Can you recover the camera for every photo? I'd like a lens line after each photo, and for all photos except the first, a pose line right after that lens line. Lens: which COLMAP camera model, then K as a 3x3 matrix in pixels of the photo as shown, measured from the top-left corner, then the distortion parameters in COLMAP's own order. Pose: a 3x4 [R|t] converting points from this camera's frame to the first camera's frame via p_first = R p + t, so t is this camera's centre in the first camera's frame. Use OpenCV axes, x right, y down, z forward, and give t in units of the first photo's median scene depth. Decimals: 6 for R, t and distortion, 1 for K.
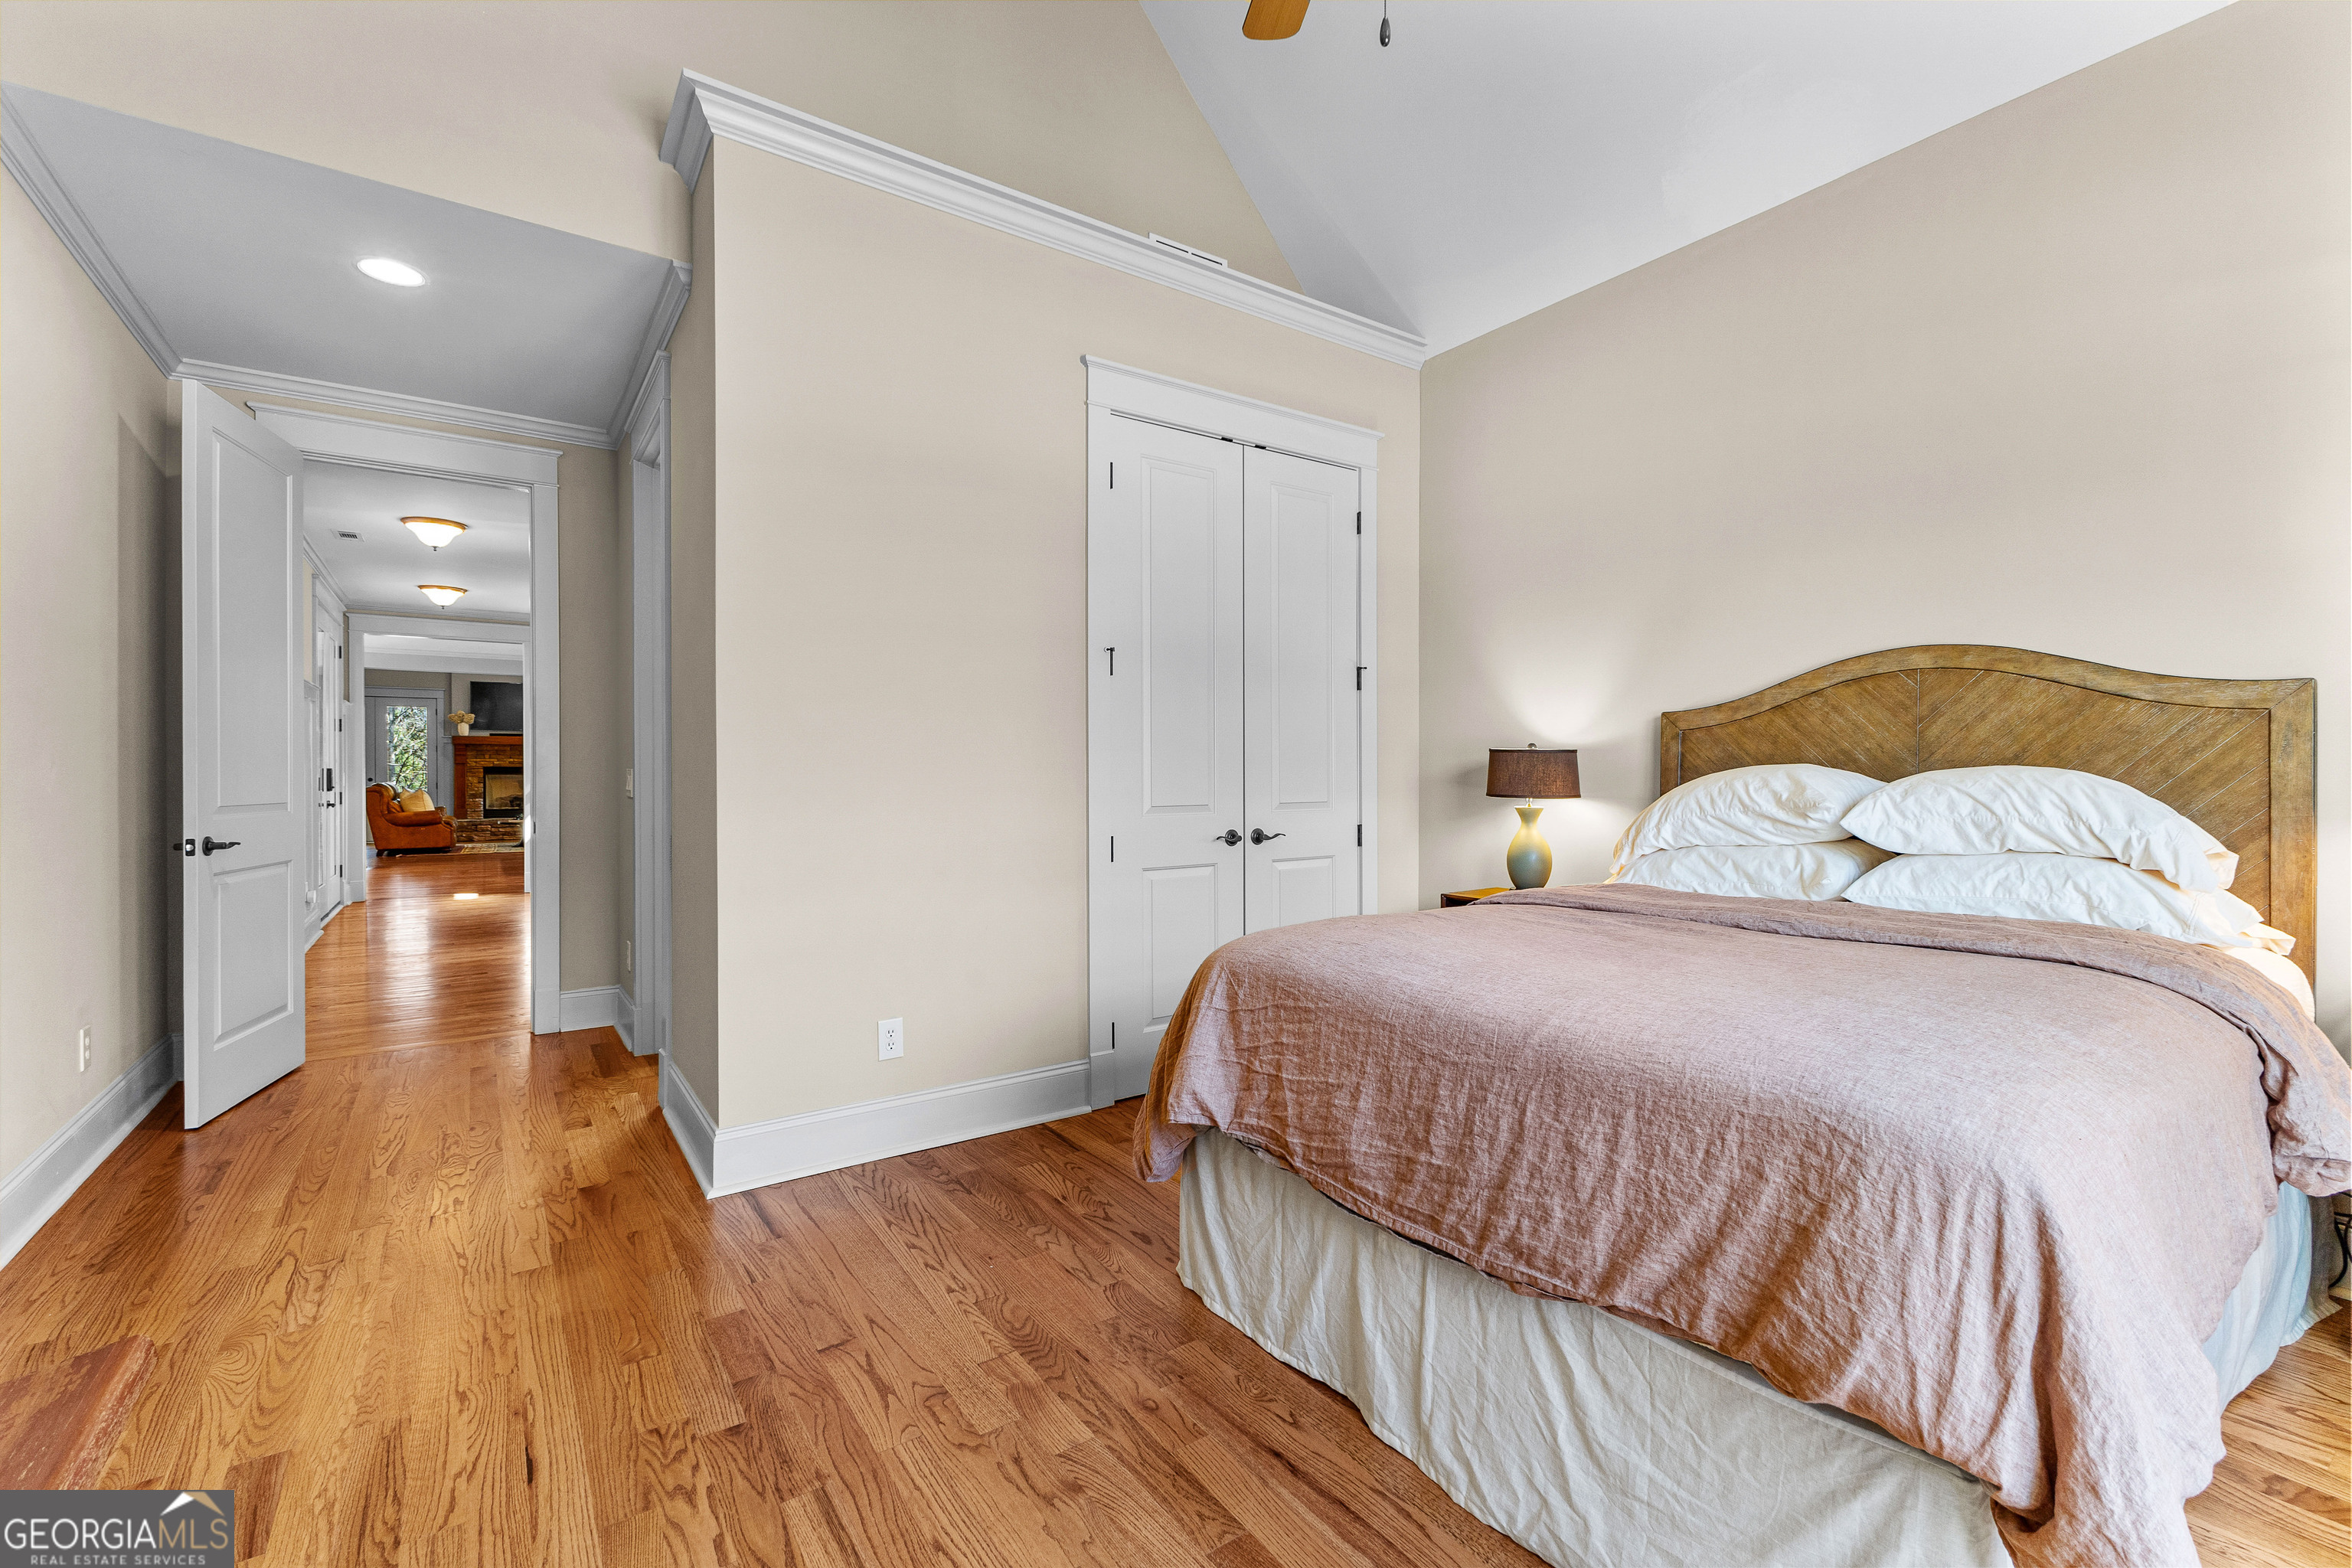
lens RADIAL K [[1015.2, 0, 1182.6], [0, 1015.2, 773.7], [0, 0, 1]] dist [0.011547, -0.002056]
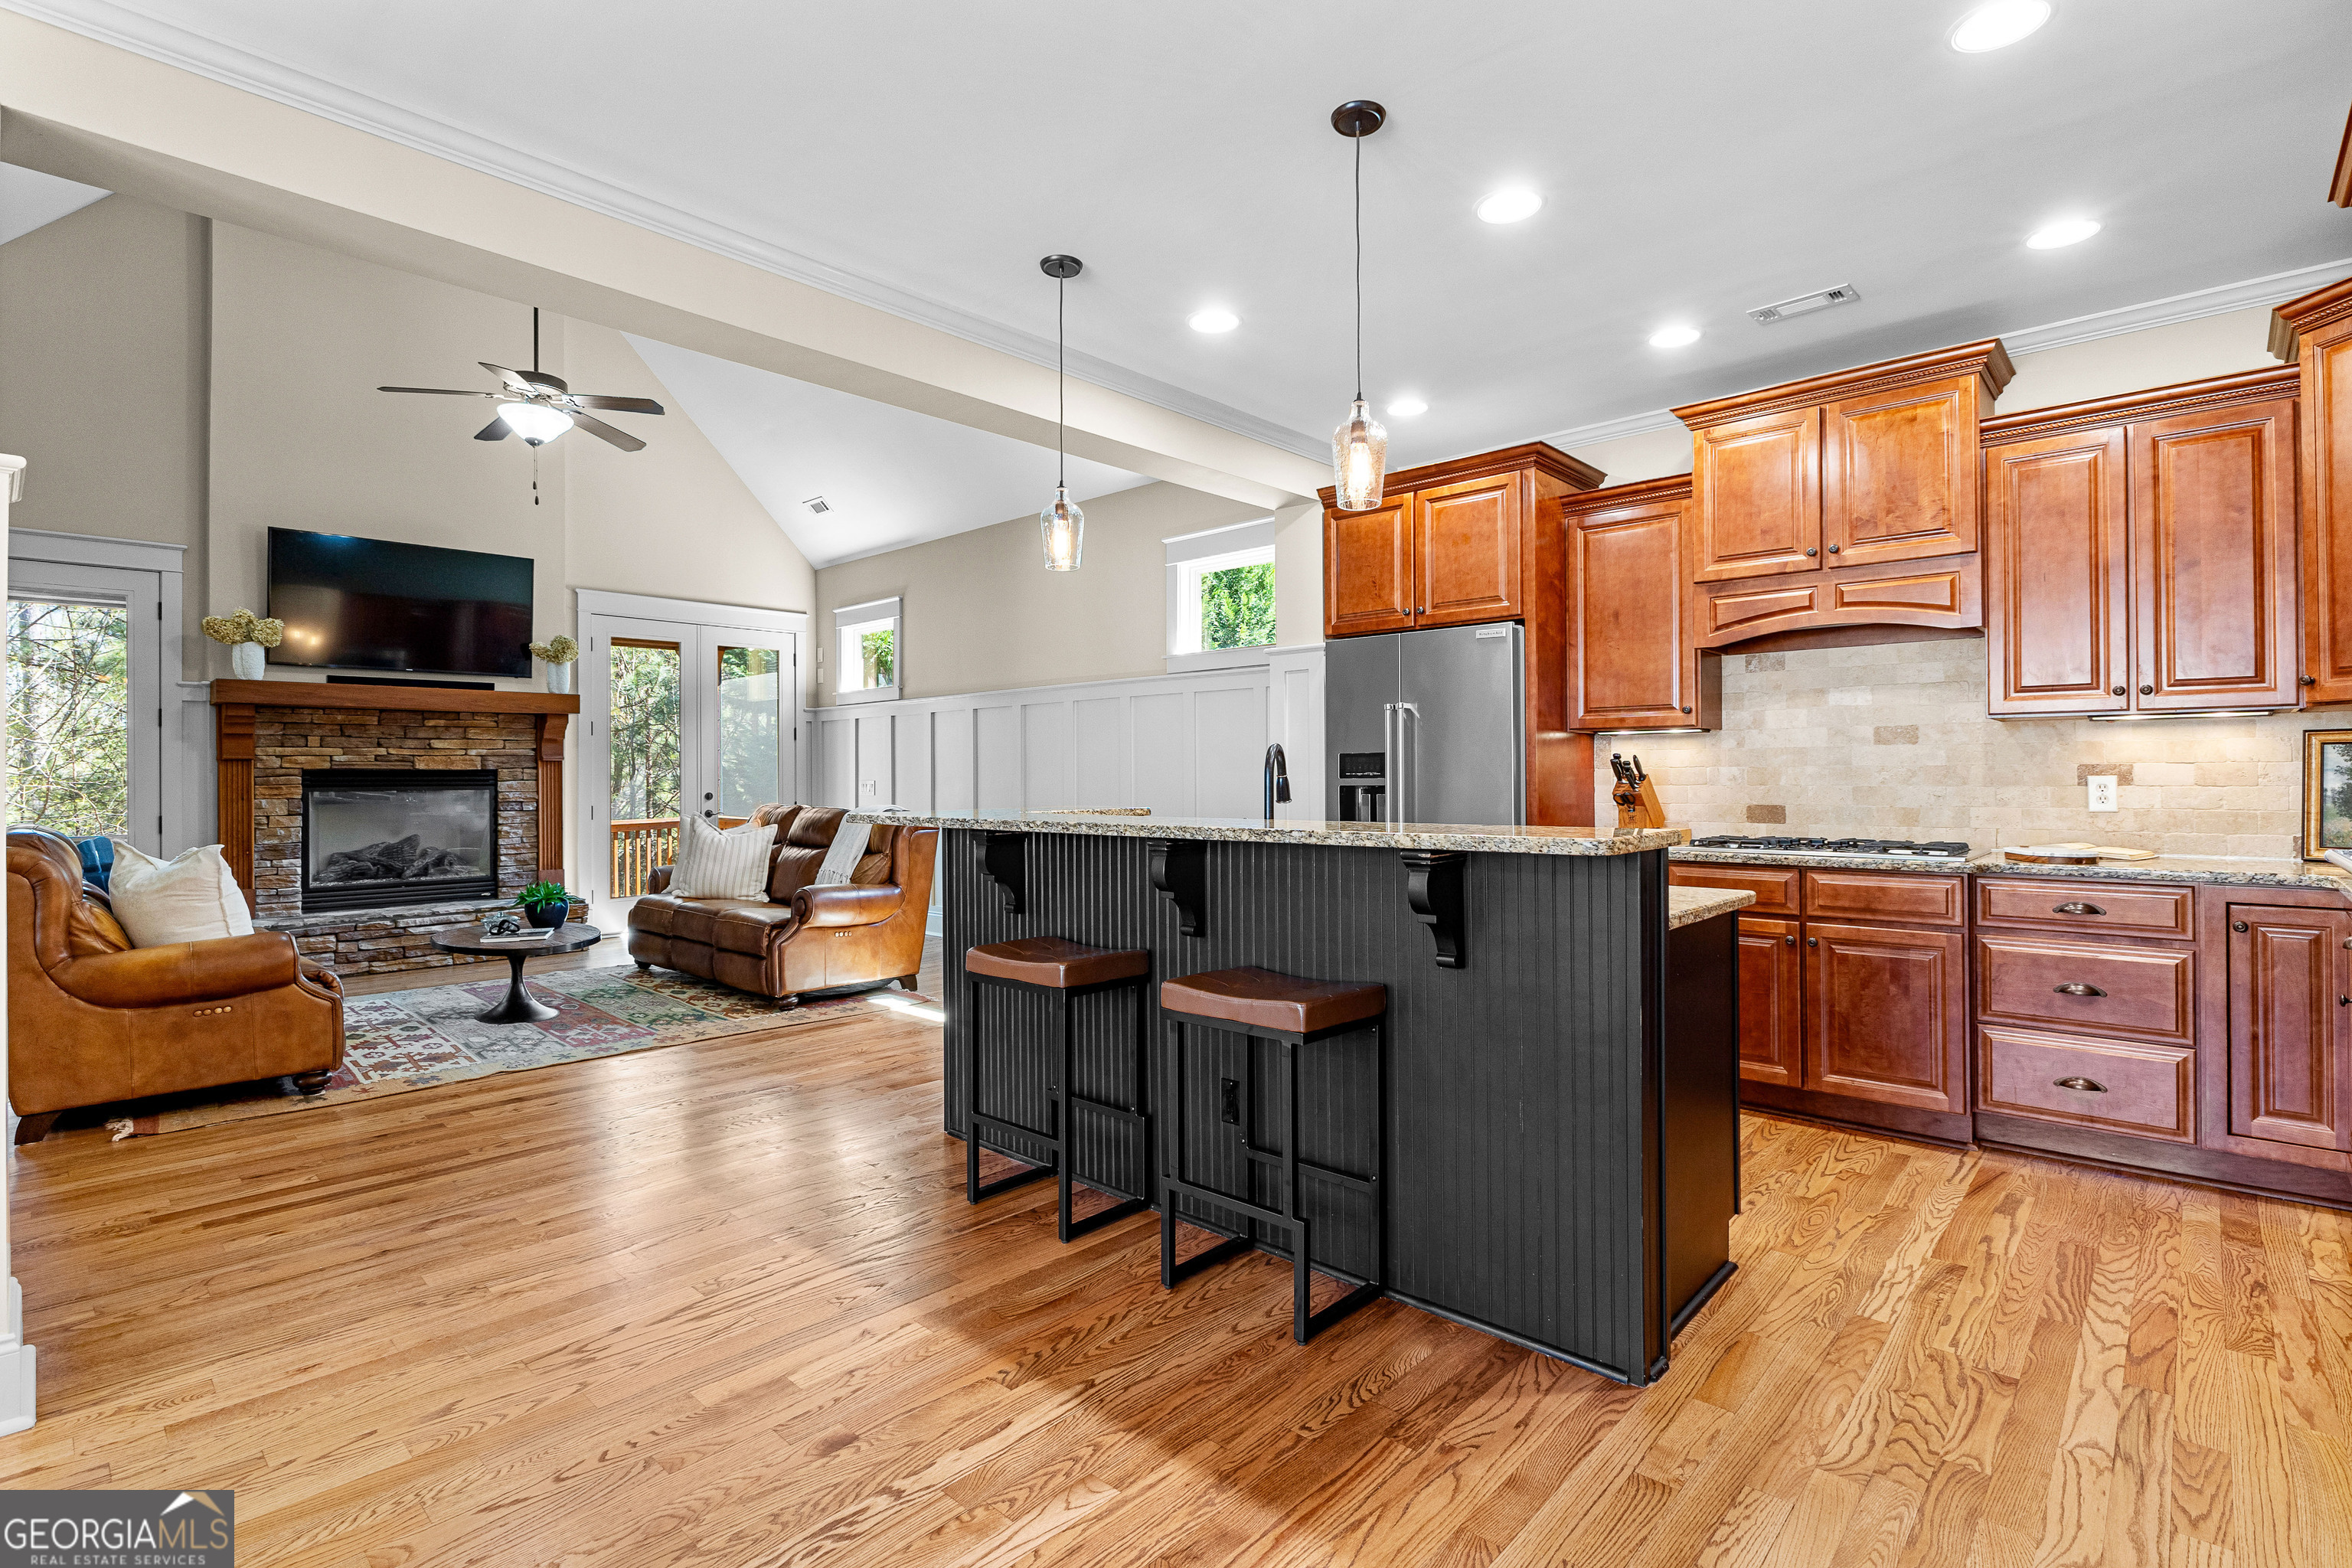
lens RADIAL K [[1095.2, 0, 1183.2], [0, 1095.2, 774.7], [0, 0, 1]] dist [-0.005522, -0.001224]
pose [[0.977796, -0.004704, 0.209508, -0.469630], [0.005844, 0.999971, -0.004820, -0.001334], [-0.209480, 0.005937, 0.977795, 0.567798]]
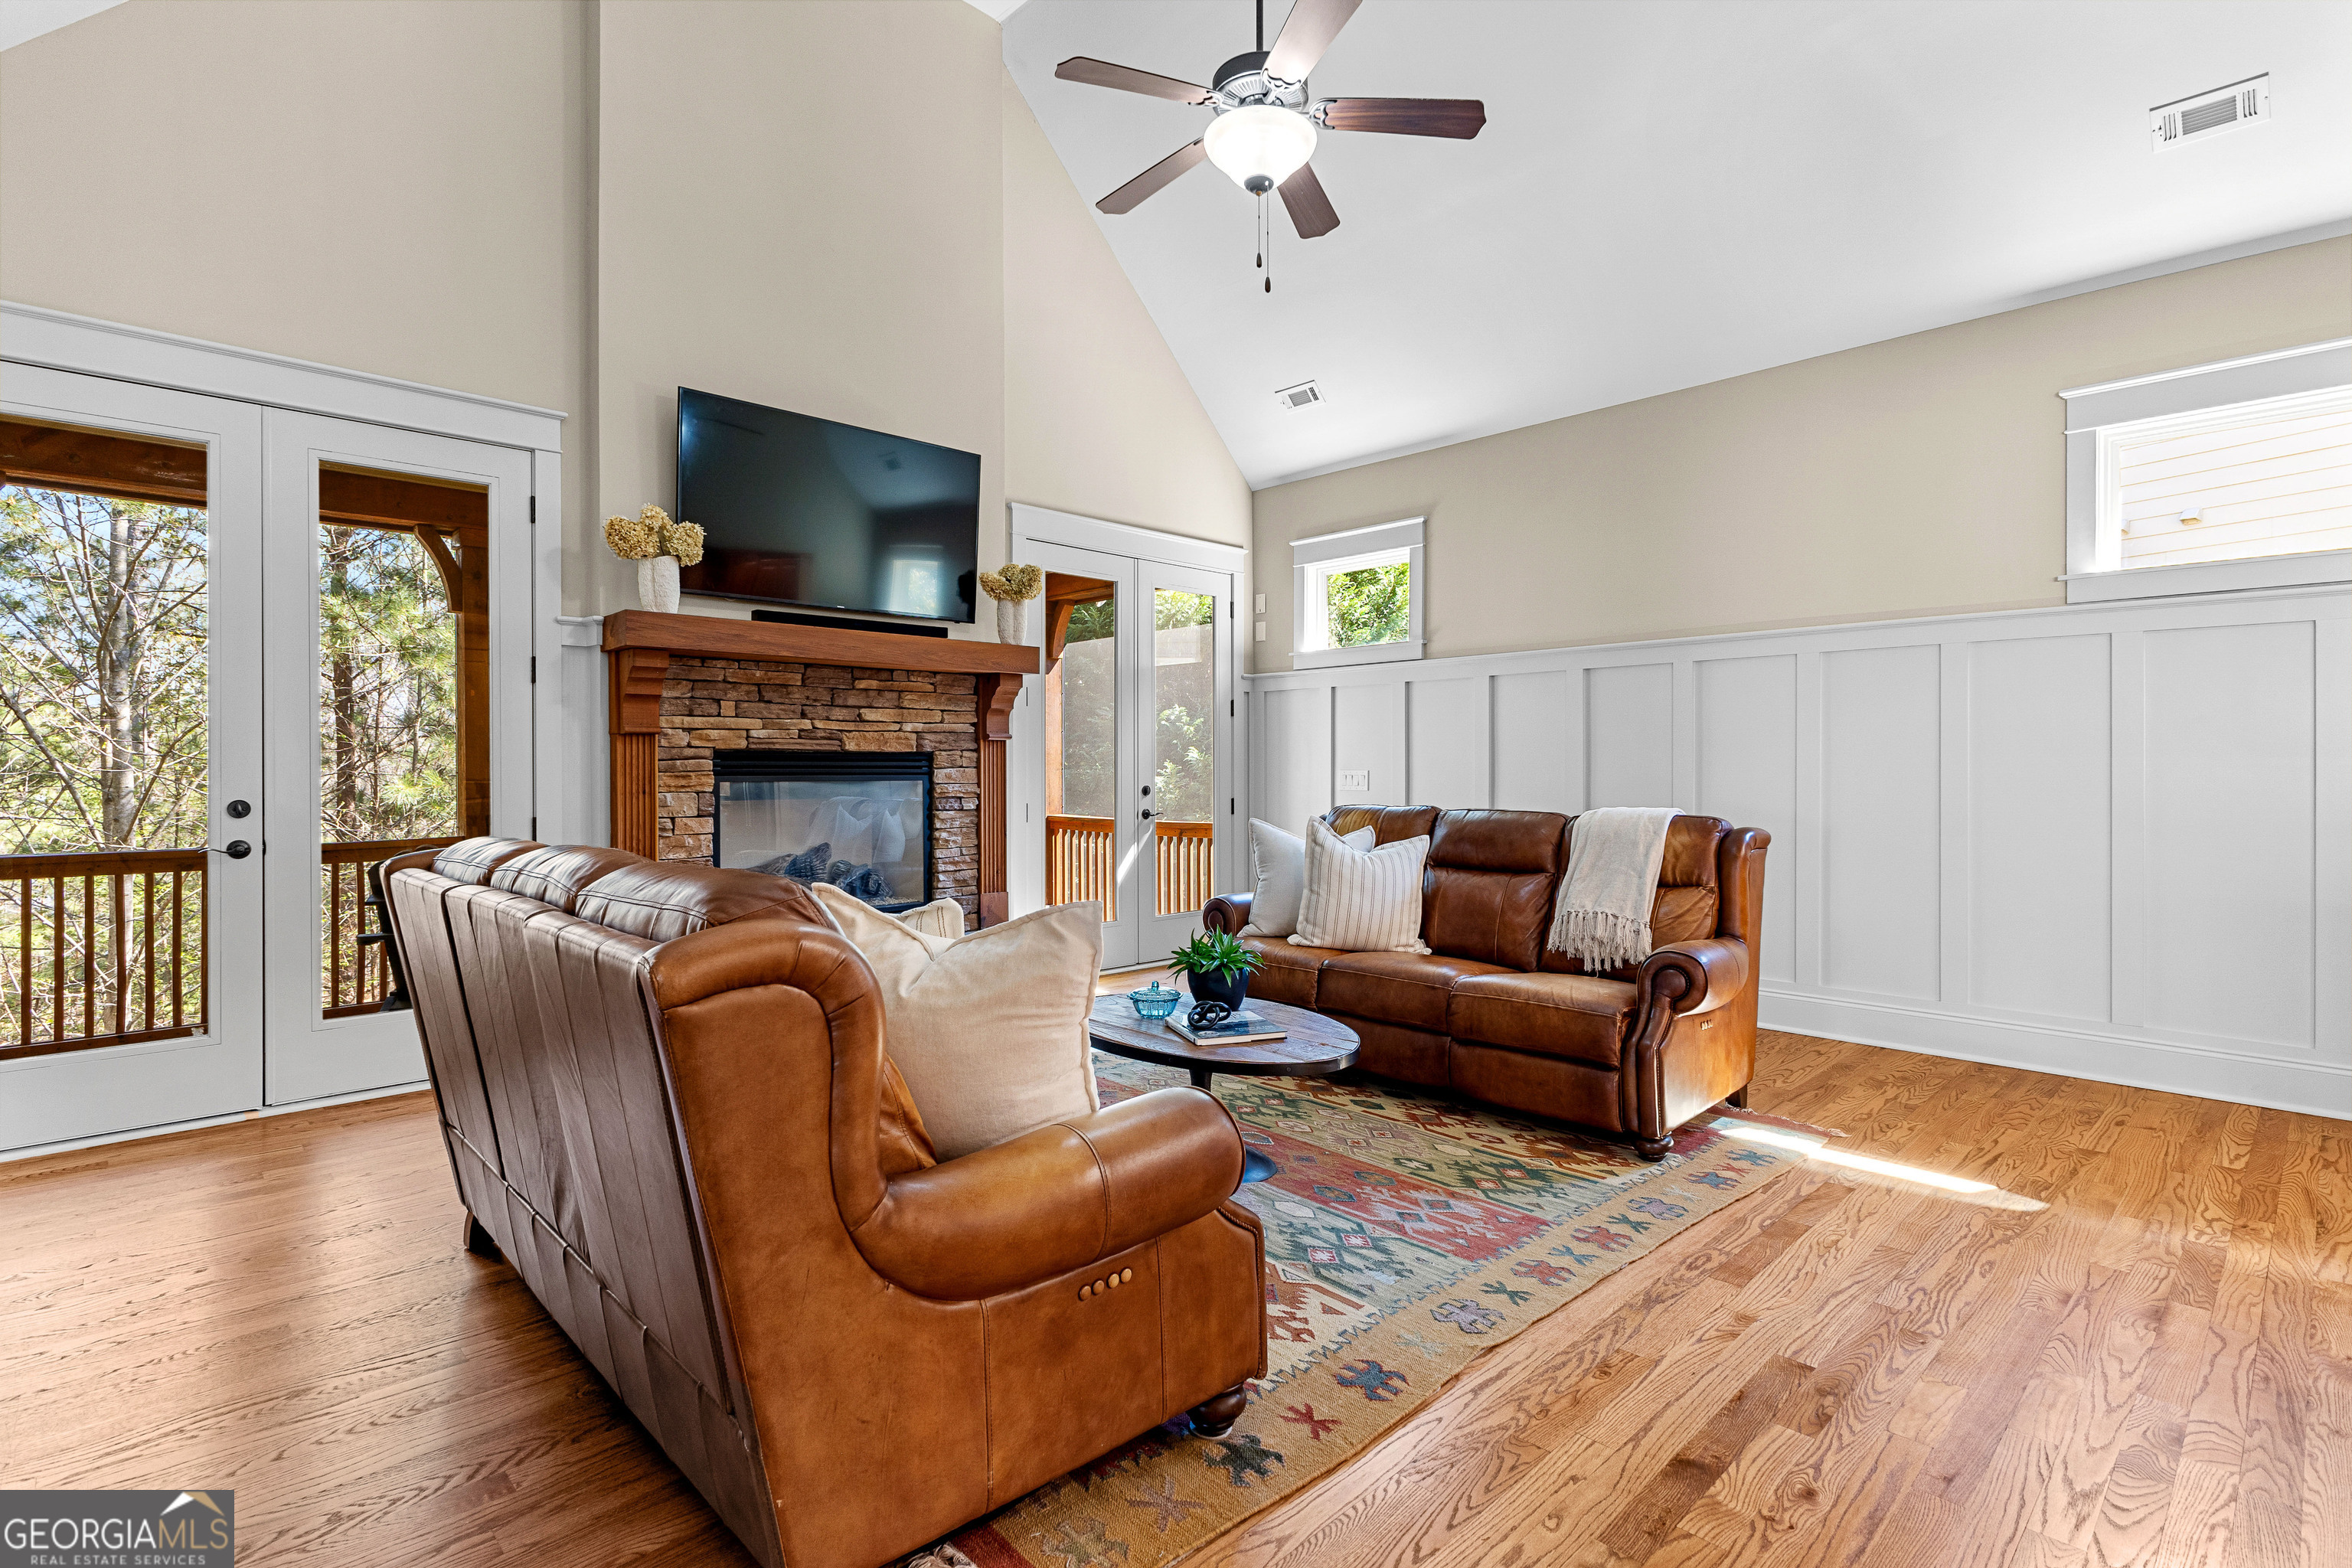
lens RADIAL K [[1121.1, 0, 1182.3], [0, 1121.1, 774.9], [0, 0, 1]] dist [0.000277, -0.000025]
pose [[0.987733, -0.001224, 0.156149, -0.625916], [0.001148, 0.999999, 0.000579, -0.000707], [-0.156150, -0.000393, 0.987733, 0.727240]]
